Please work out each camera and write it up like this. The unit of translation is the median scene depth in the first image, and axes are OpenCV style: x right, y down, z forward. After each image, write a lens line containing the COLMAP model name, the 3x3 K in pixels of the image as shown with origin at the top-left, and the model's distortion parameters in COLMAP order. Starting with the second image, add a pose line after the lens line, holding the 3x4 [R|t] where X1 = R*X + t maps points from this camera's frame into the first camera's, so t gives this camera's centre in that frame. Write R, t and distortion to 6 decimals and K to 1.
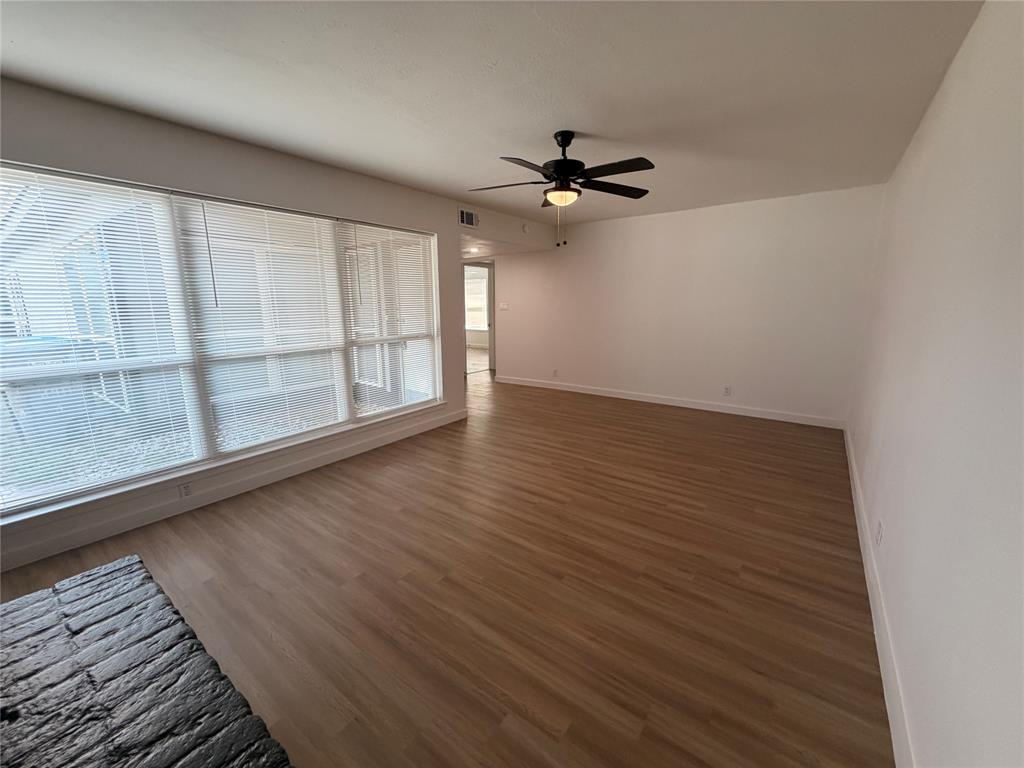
lens RADIAL K [[410.5, 0, 510.6], [0, 410.5, 378.5], [0, 0, 1]] dist [0.000394, 0.000238]
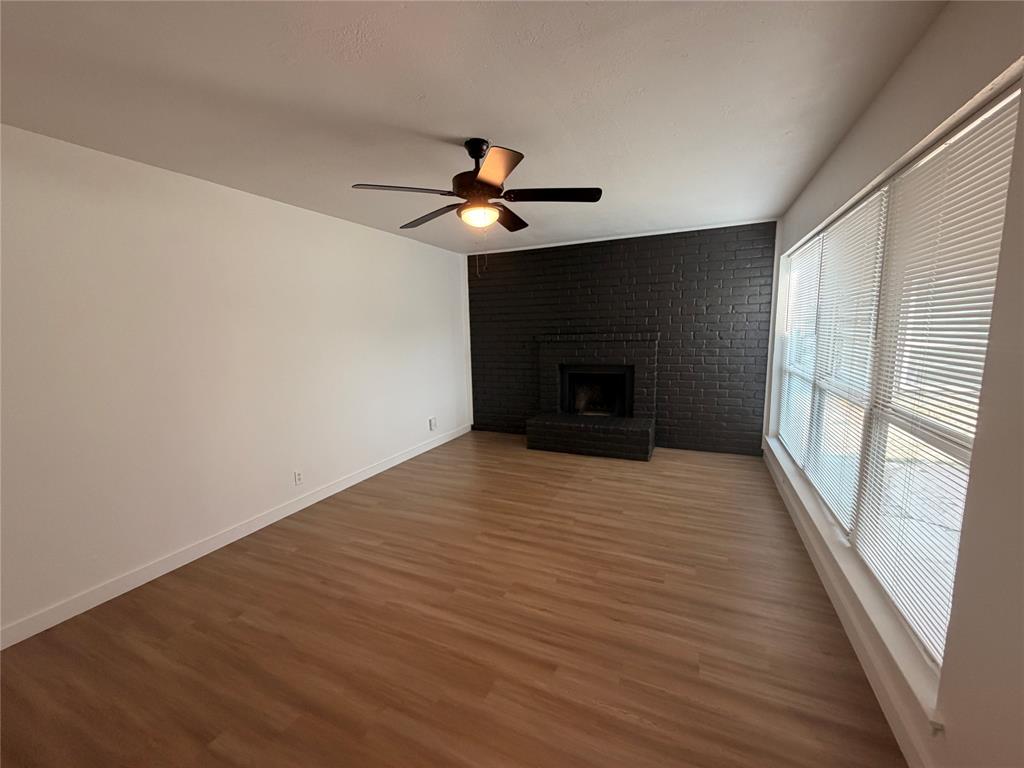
lens RADIAL K [[410.5, 0, 507.1], [0, 410.5, 386.7], [0, 0, 1]] dist [0.000394, 0.000238]
pose [[-0.978936, 0.060211, -0.195085, 0.205063], [-0.006552, 0.945767, 0.324780, -0.312168], [0.204060, 0.319217, -0.925451, 1.512934]]
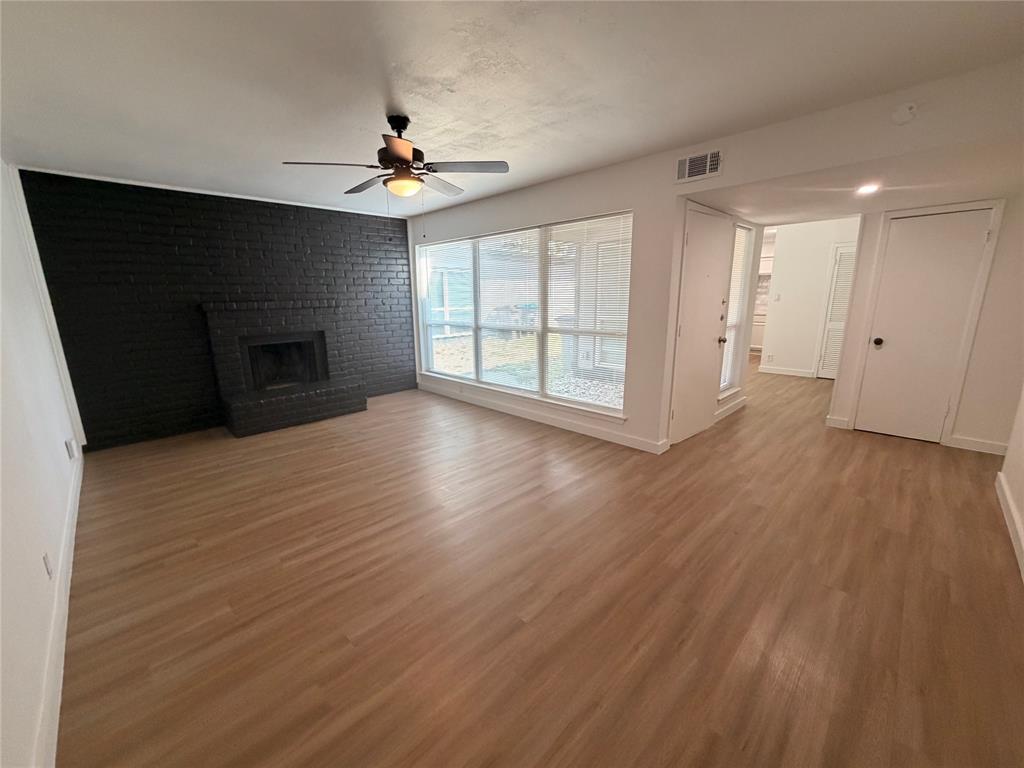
lens RADIAL K [[410.5, 0, 511.4], [0, 410.5, 385.8], [0, 0, 1]] dist [0.000394, 0.000238]
pose [[-0.146157, 0.225684, -0.963175, 0.877888], [-0.171013, 0.953208, 0.249299, -0.230361], [0.974368, 0.201152, -0.100723, 1.150297]]
